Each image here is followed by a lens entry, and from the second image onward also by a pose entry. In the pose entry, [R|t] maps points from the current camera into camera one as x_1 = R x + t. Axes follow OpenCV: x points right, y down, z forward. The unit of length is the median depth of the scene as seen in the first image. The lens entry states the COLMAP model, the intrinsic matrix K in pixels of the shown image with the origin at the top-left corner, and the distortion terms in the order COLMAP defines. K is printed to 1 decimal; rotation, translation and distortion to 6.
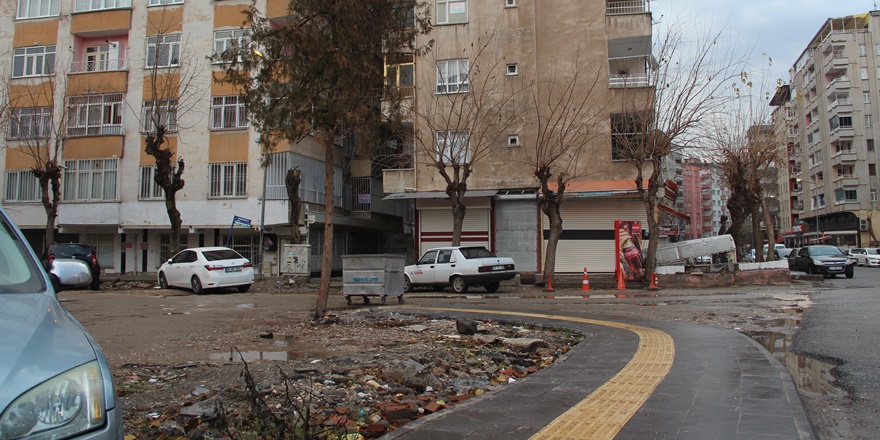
lens RADIAL K [[750.3, 0, 443.7], [0, 750.3, 157.6], [0, 0, 1]] dist [-0.181977, 0.164780]
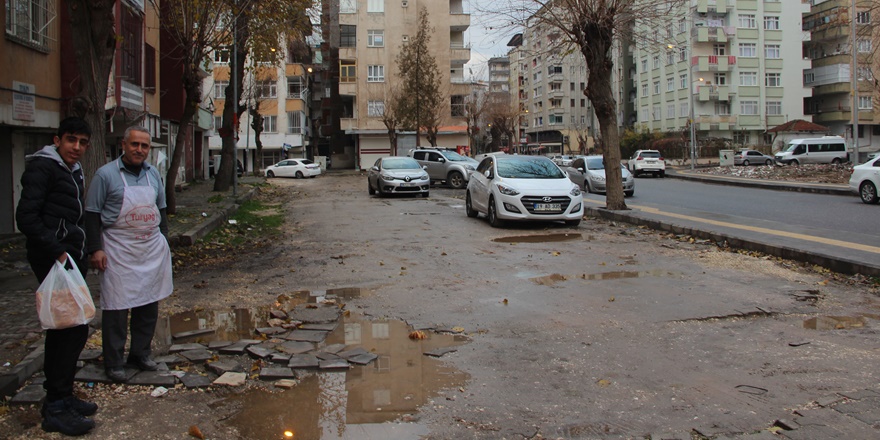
lens RADIAL K [[750.3, 0, 443.7], [0, 750.3, 157.6], [0, 0, 1]] dist [-0.181977, 0.164780]
pose [[0.938415, -0.008362, 0.345409, -0.546978], [-0.036926, 0.991554, 0.124325, -0.147994], [-0.343531, -0.129423, 0.930181, -1.041357]]
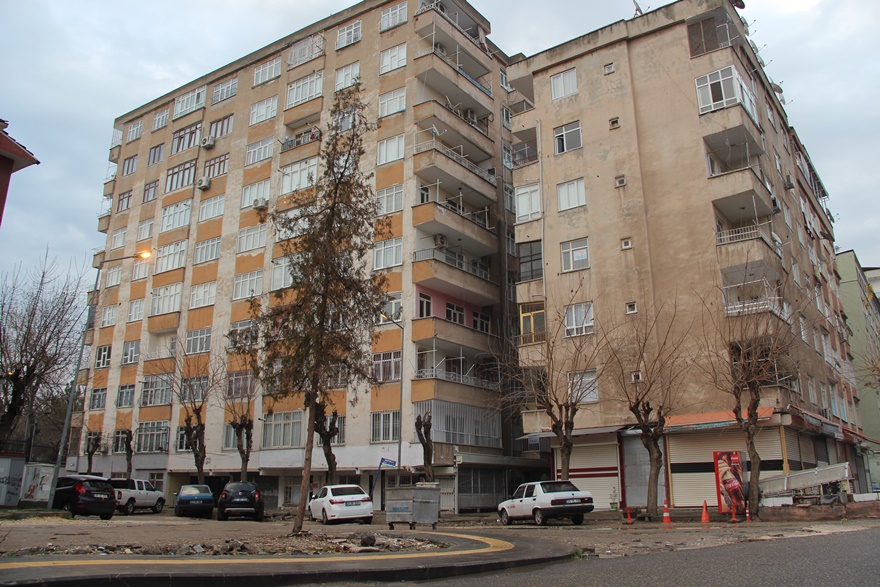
lens RADIAL K [[746.6, 0, 438.2], [0, 746.6, 269.3], [0, 0, 1]] dist [-0.170269, 0.123365]
pose [[0.926390, -0.110169, -0.360090, 0.223571], [0.046132, 0.982246, -0.181835, 0.003569], [0.373730, 0.151838, 0.915025, -0.049783]]
